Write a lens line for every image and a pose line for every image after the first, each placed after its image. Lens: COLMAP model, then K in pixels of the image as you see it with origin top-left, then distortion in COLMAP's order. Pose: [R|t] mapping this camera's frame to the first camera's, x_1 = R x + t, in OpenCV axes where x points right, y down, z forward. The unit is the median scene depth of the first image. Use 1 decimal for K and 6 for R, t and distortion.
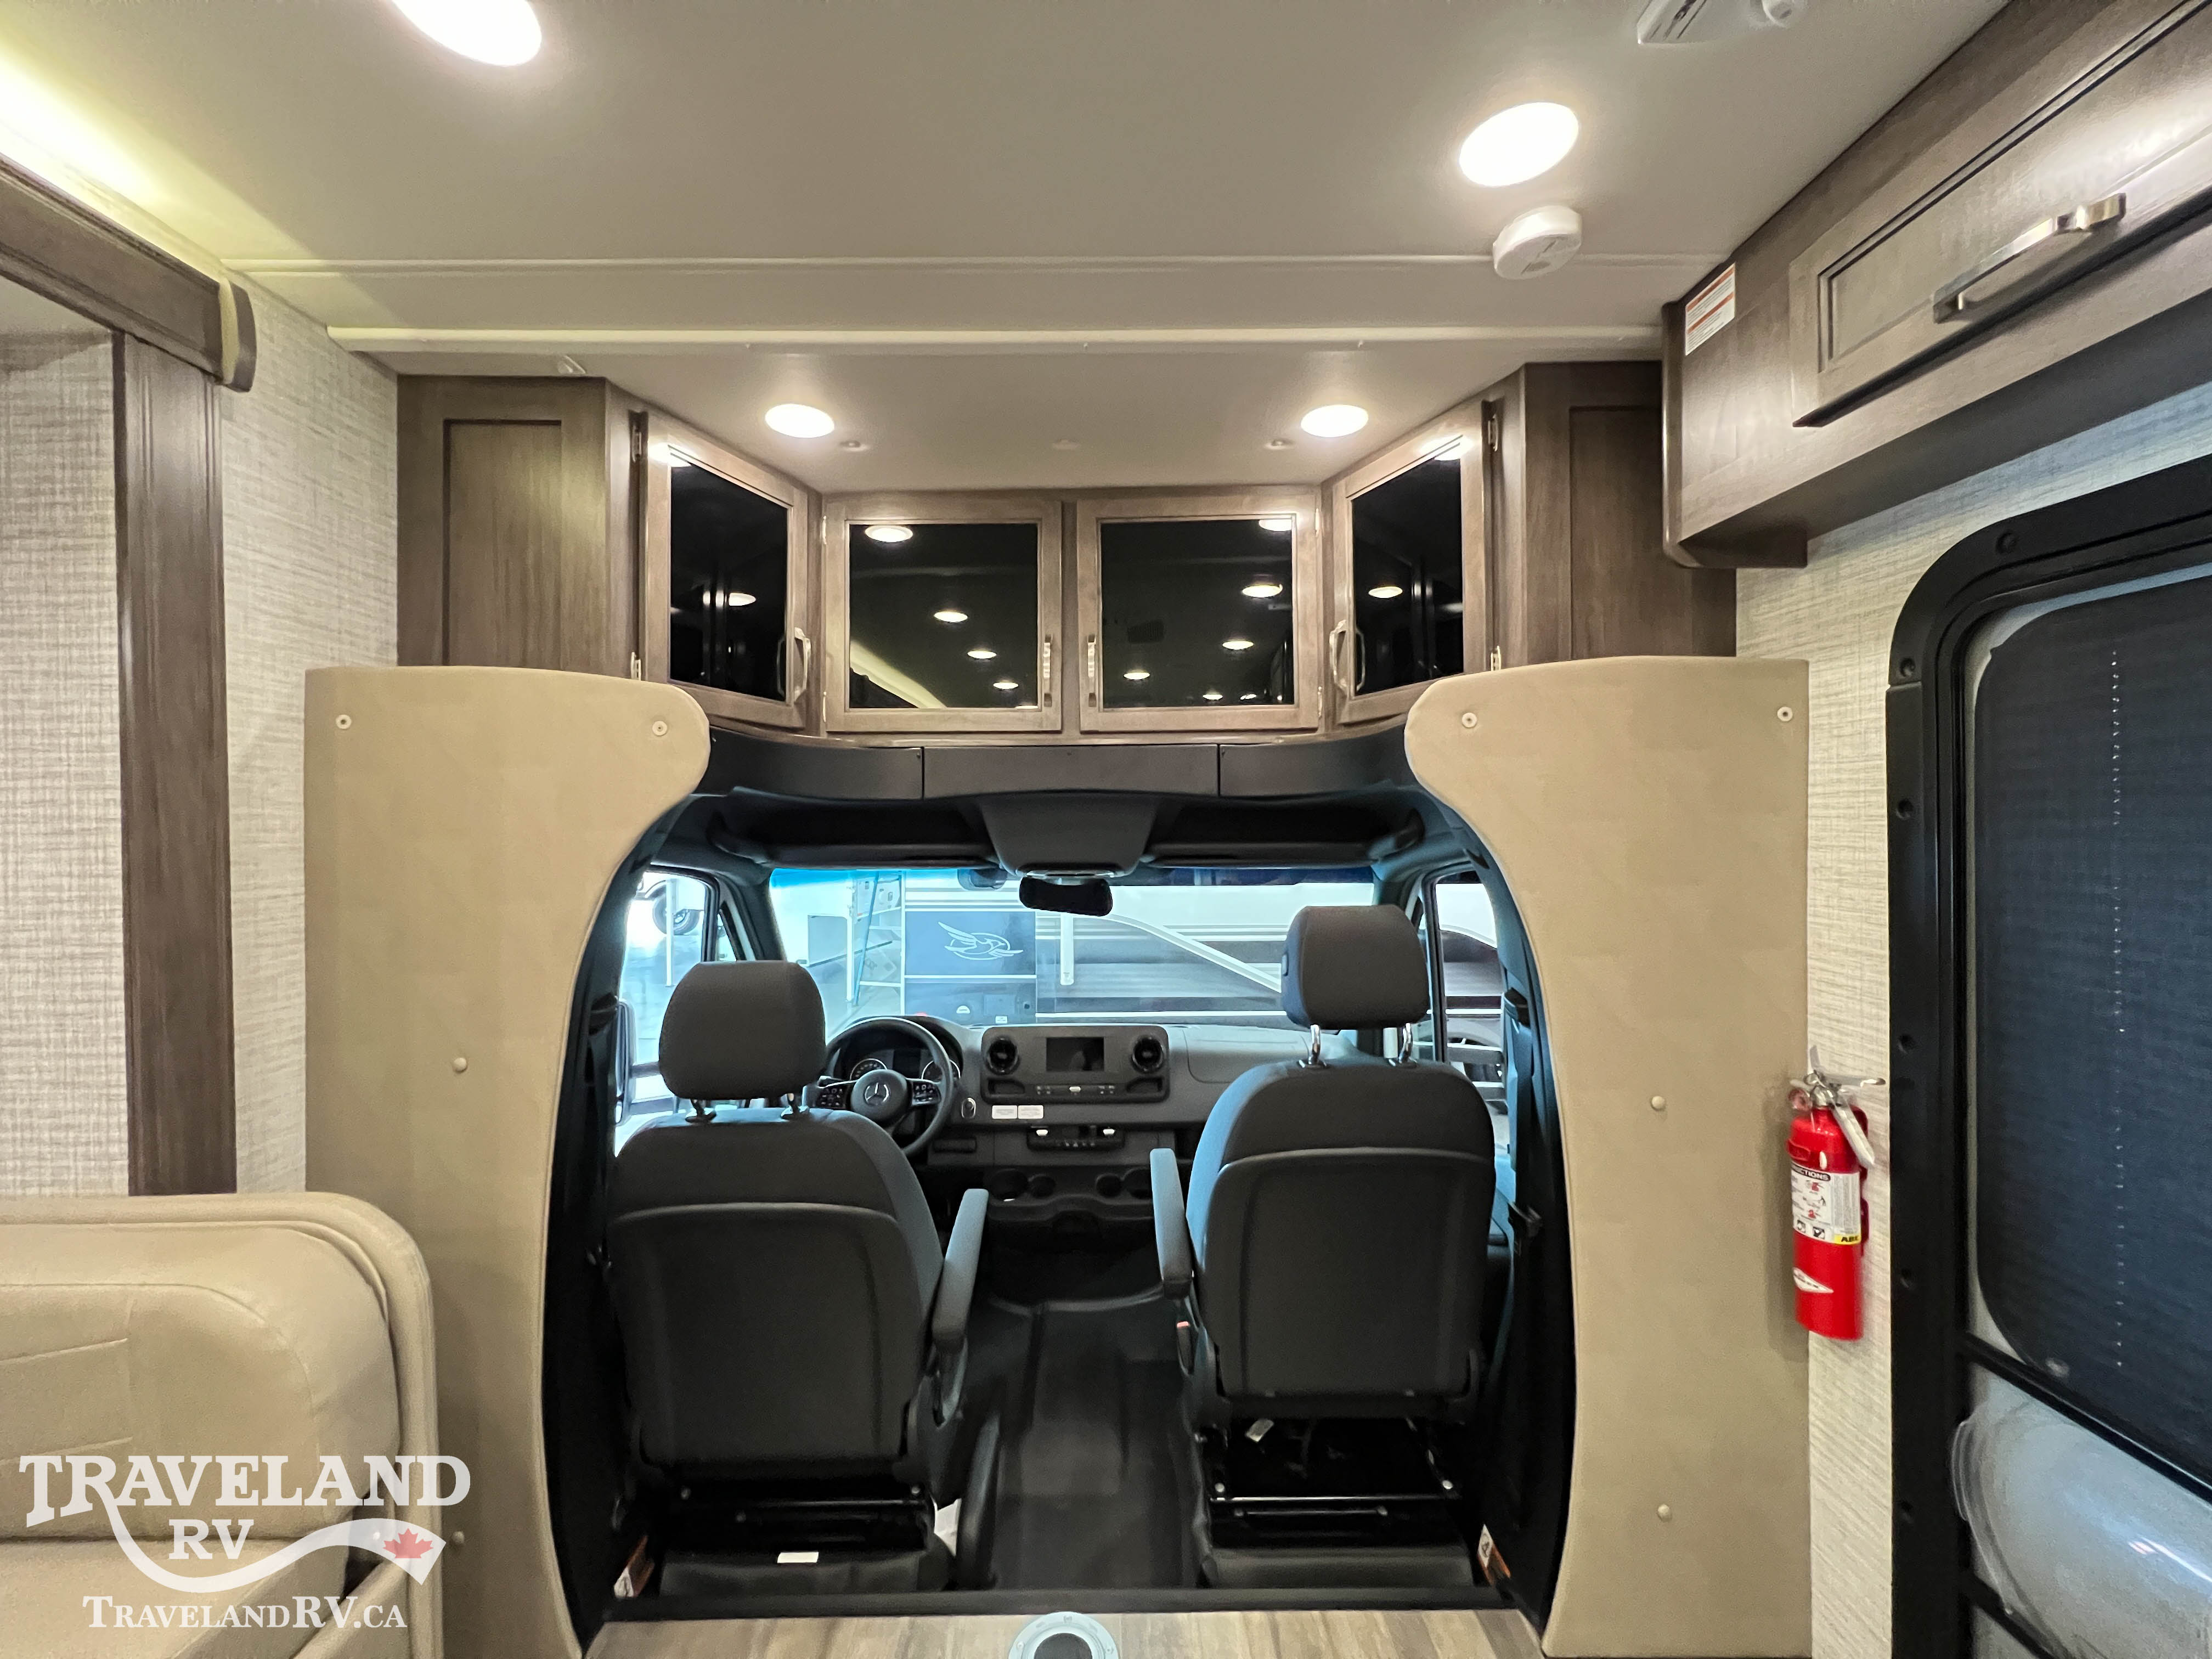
lens RADIAL K [[882.9, 0, 1105.0], [0, 882.9, 826.7], [0, 0, 1]] dist [-0.000130, 0.000222]
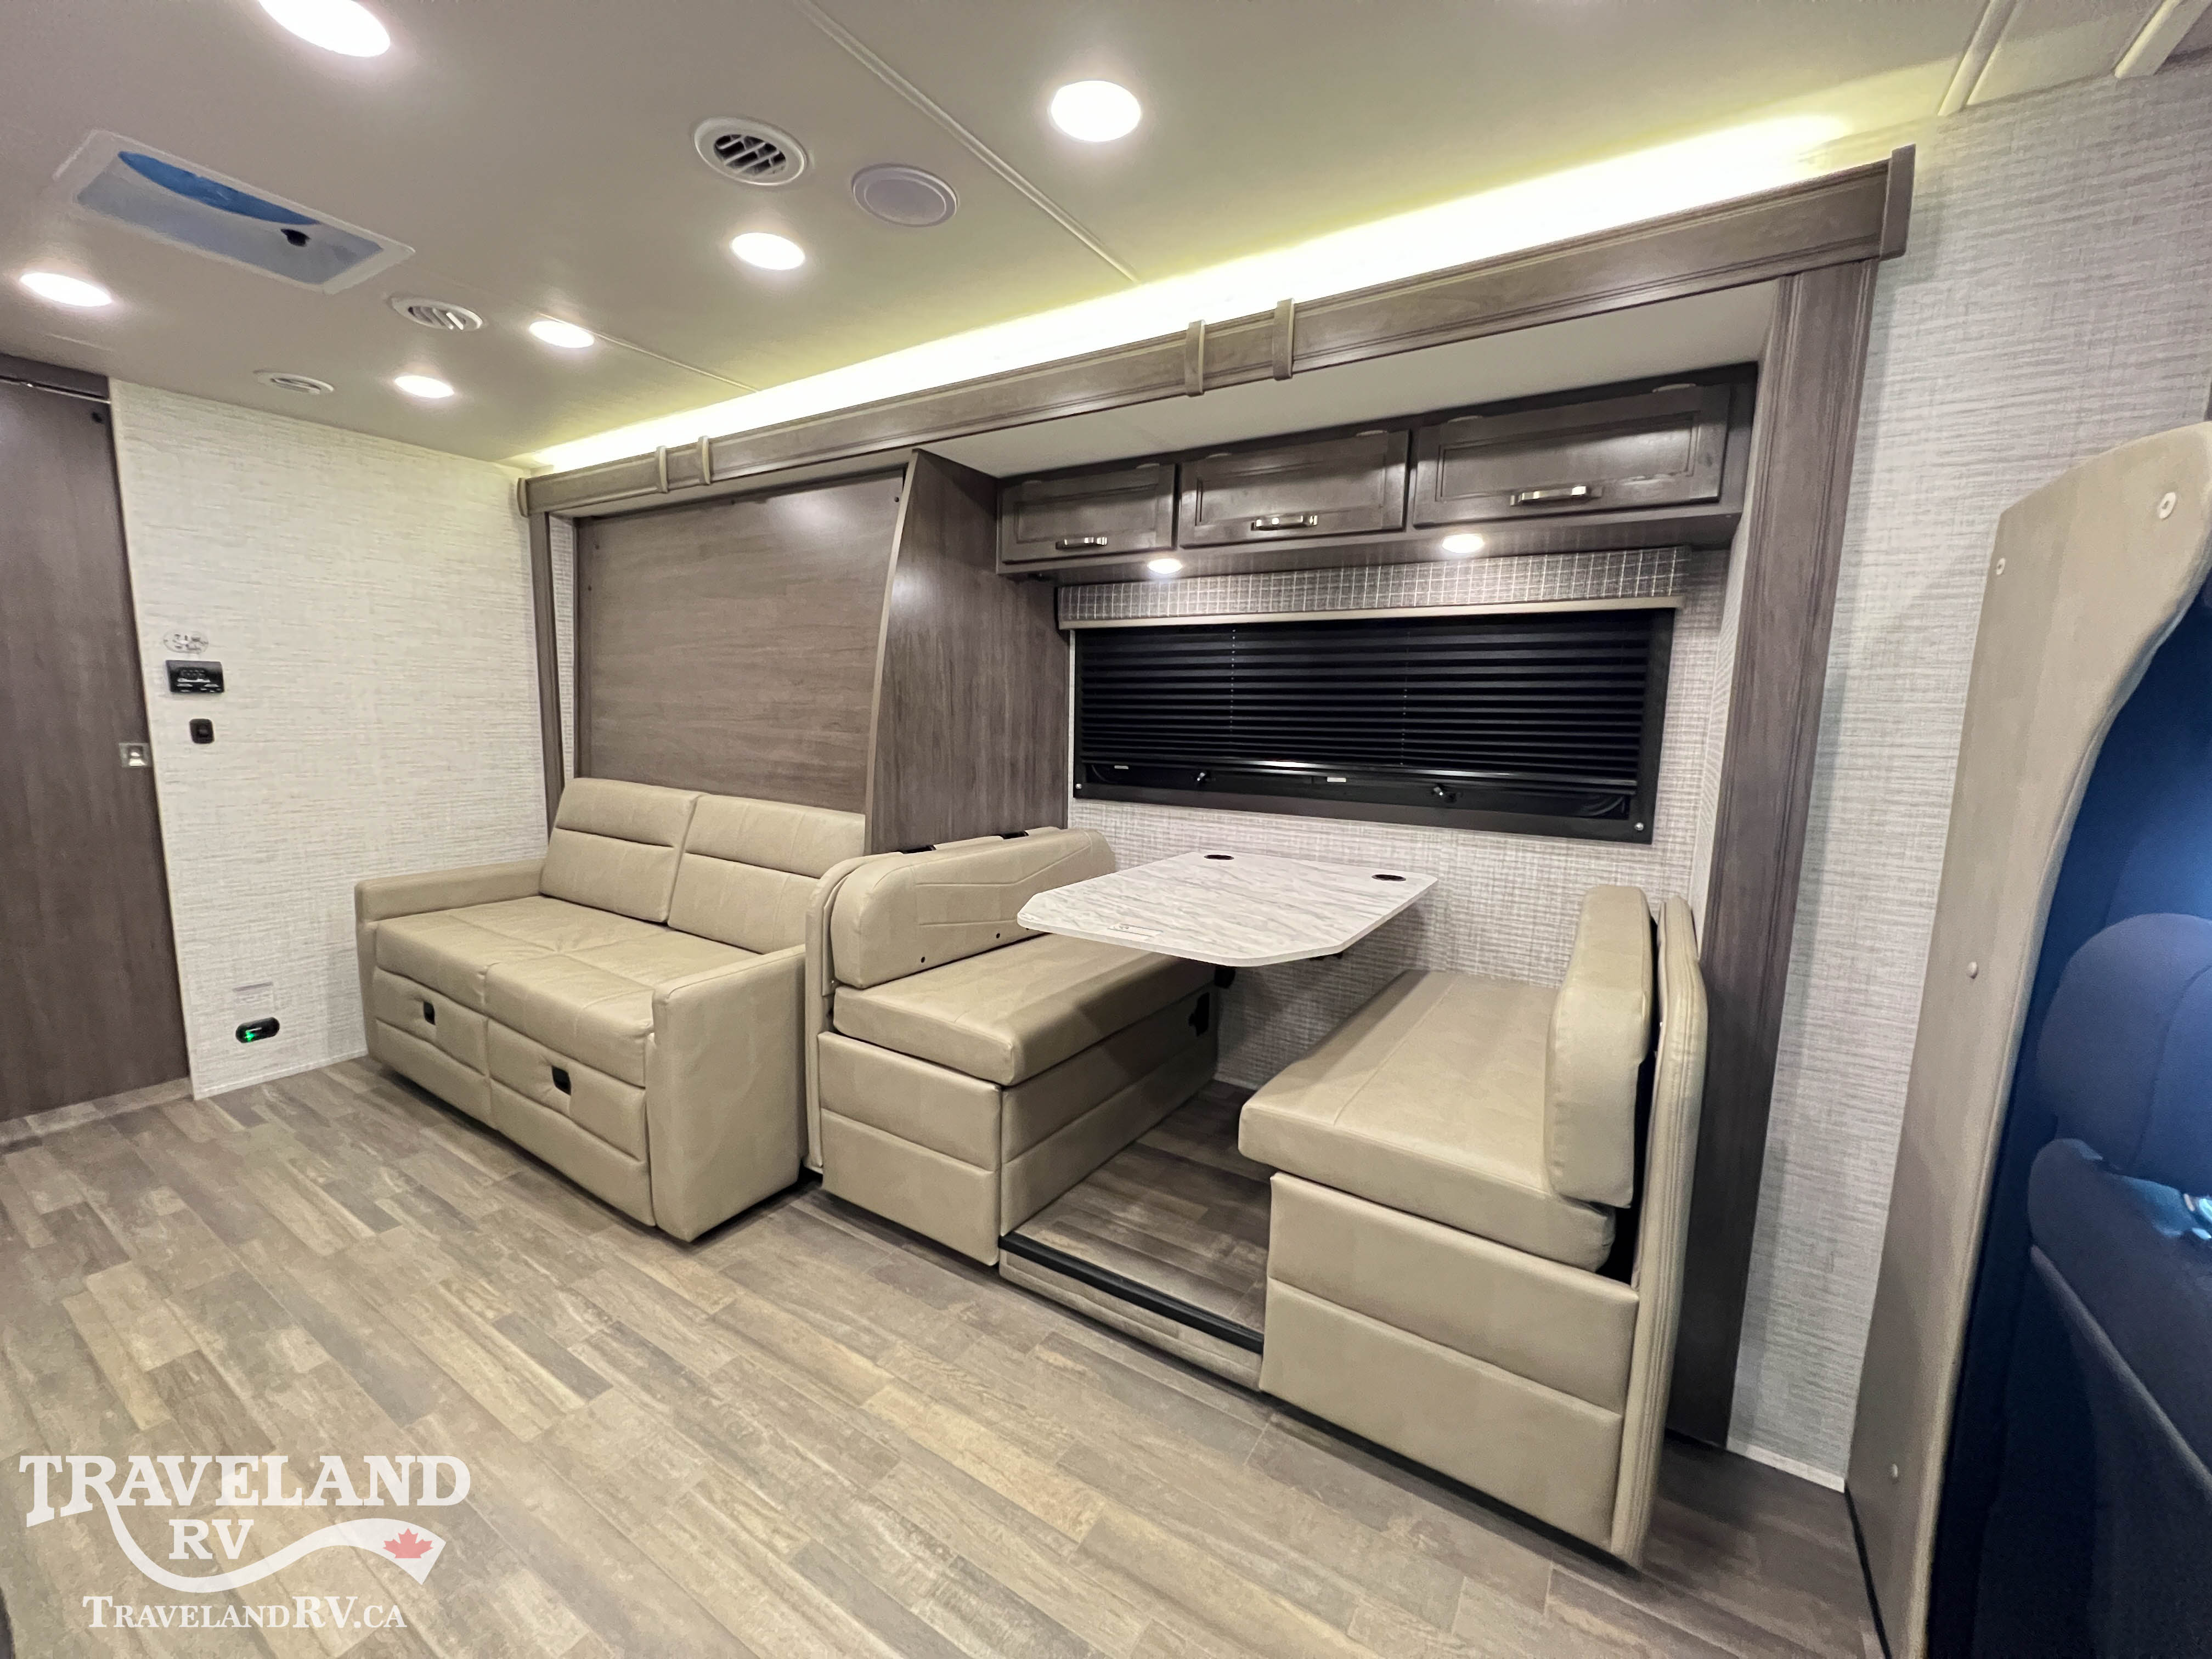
lens RADIAL K [[882.9, 0, 1103.3], [0, 882.9, 826.5], [0, 0, 1]] dist [-0.000130, 0.000222]
pose [[-0.541088, 0.110022, -0.833738, 0.364675], [-0.020007, 0.989440, 0.143553, 0.028042], [0.840728, 0.094356, -0.533173, 0.674759]]
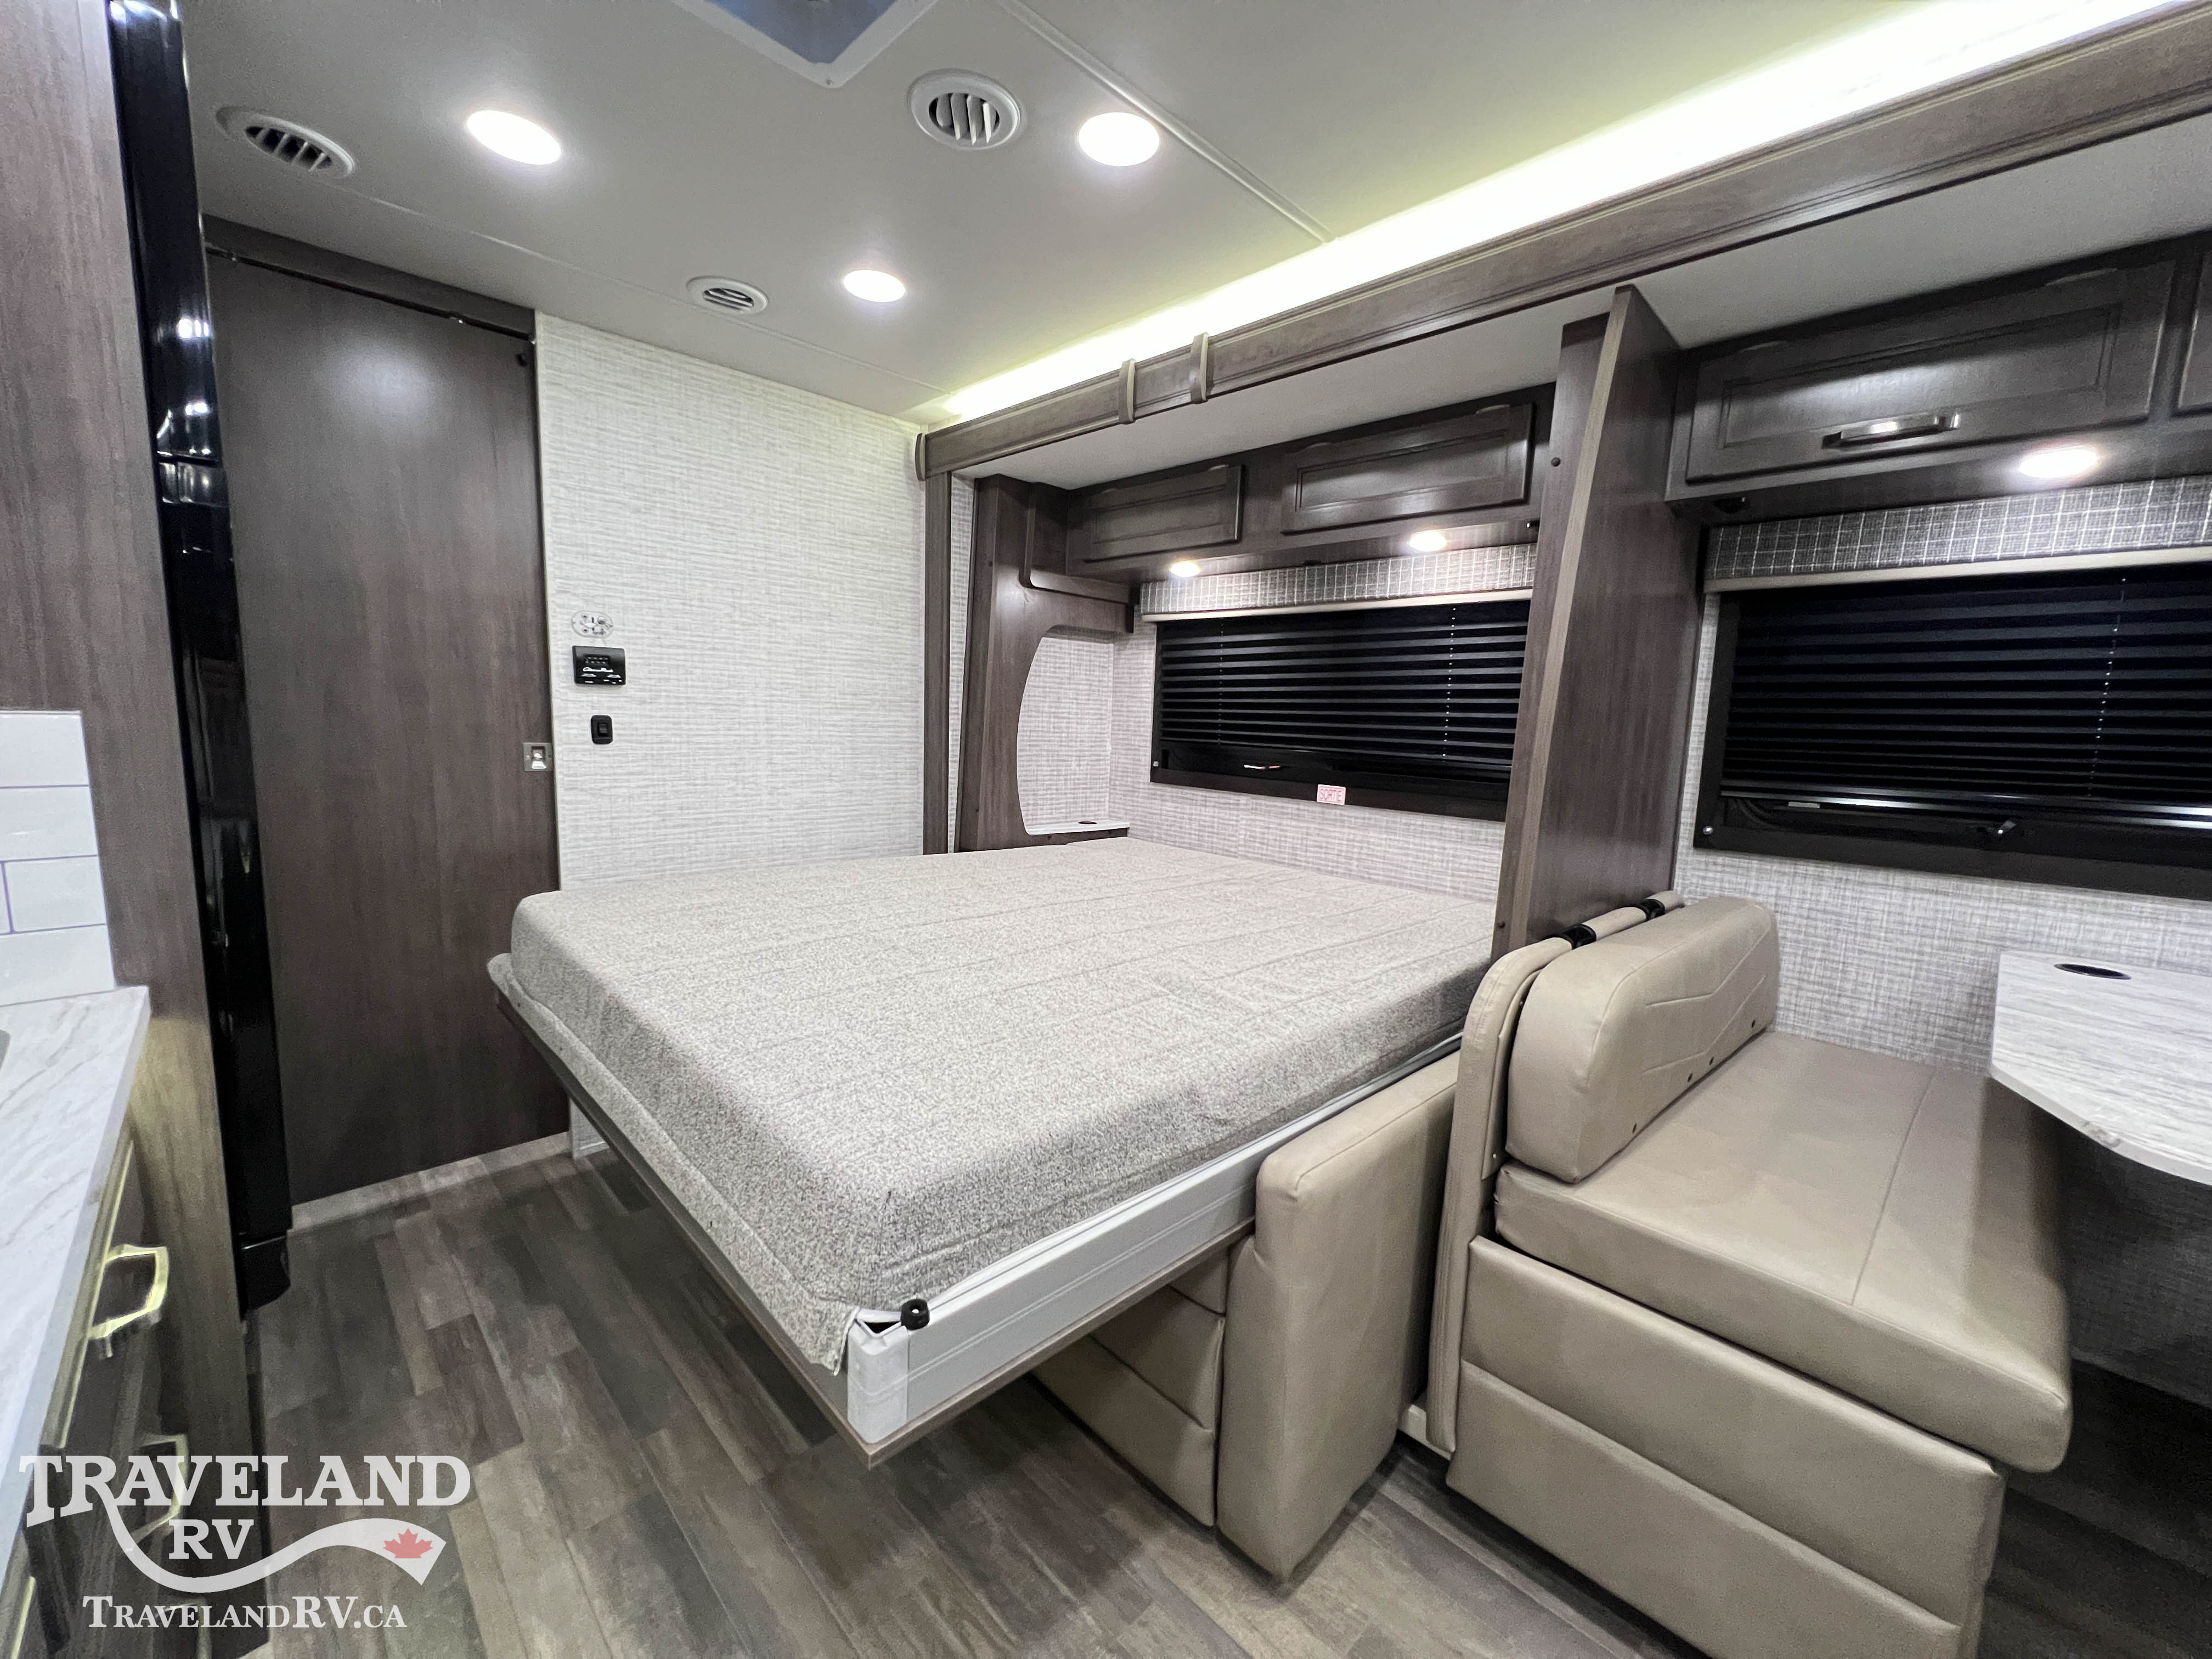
lens RADIAL K [[882.9, 0, 1102.5], [0, 882.9, 826.9], [0, 0, 1]] dist [-0.000130, 0.000222]
pose [[-0.717584, 0.075554, -0.692362, 0.286946], [-0.027716, 0.990213, 0.136783, 0.063949], [0.695921, 0.117343, -0.708467, -0.134586]]
